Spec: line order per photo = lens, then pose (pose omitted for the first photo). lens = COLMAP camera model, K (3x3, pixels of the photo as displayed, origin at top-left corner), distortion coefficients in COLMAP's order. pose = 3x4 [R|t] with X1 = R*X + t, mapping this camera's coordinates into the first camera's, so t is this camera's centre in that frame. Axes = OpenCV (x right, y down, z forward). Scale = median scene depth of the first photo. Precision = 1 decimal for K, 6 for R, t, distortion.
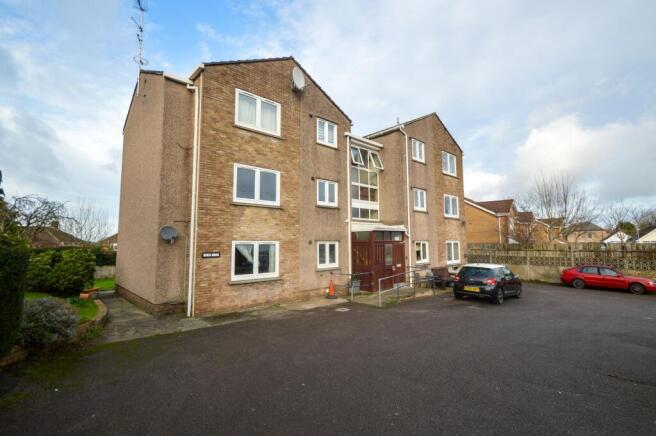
lens RADIAL K [[290.8, 0, 323.6], [0, 290.8, 216.3], [0, 0, 1]] dist [-0.000871, -0.013252]
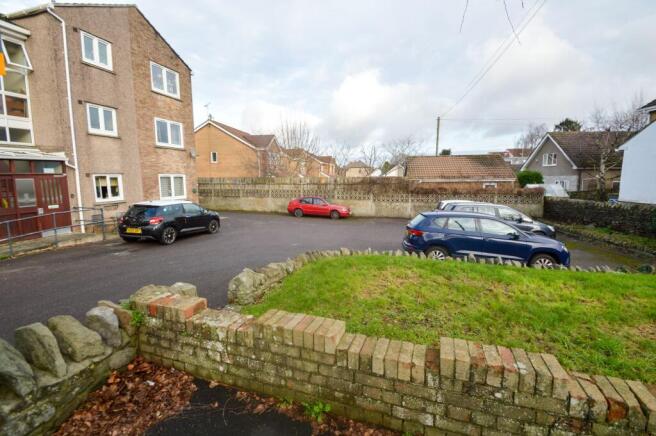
lens RADIAL K [[283.0, 0, 328.1], [0, 283.0, 208.2], [0, 0, 1]] dist [0.044354, -0.024730]
pose [[0.858773, -0.058734, 0.508978, 0.436933], [-0.043391, 0.981501, 0.186474, 0.003226], [-0.510515, -0.182224, 0.840338, 0.010941]]
